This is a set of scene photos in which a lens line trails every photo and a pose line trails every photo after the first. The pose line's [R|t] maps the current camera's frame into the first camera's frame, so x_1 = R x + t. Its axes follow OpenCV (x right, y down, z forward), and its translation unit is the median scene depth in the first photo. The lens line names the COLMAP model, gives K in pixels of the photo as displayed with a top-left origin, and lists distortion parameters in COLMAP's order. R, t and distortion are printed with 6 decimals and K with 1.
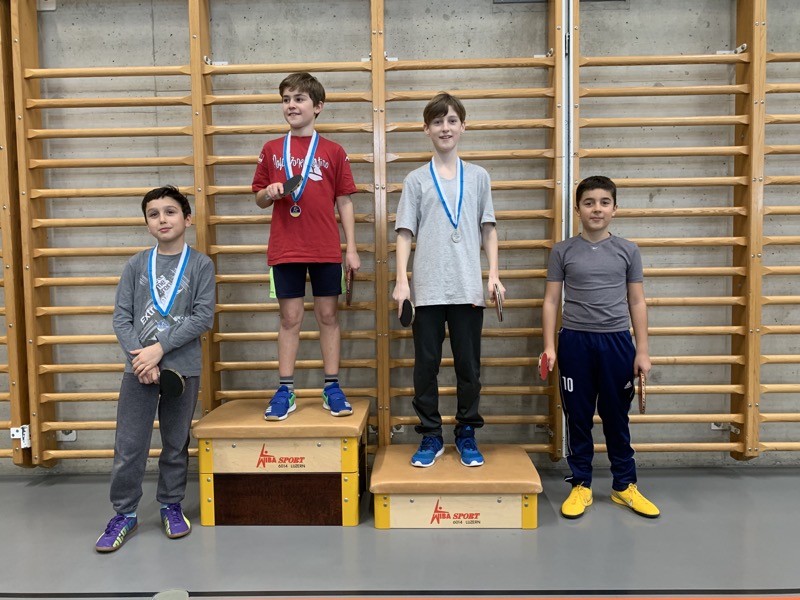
lens RADIAL K [[614.4, 0, 403.6], [0, 614.4, 301.1], [0, 0, 1]] dist [0.008823, -0.009348]
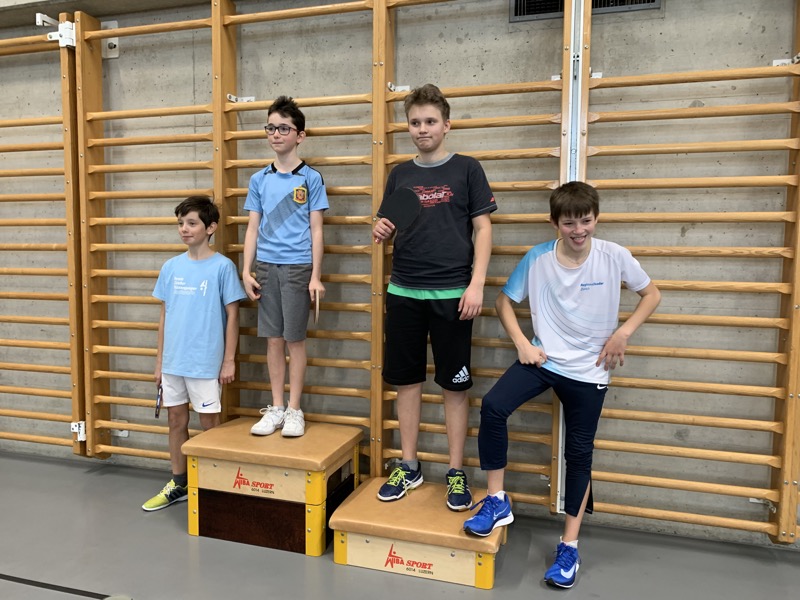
lens RADIAL K [[620.2, 0, 400.6], [0, 620.2, 304.2], [0, 0, 1]] dist [0.002199, -0.002518]
pose [[0.962549, 0.046793, -0.267038, 0.263712], [-0.041571, 0.998818, 0.025178, -0.073116], [0.267900, -0.013134, 0.963357, 0.039076]]
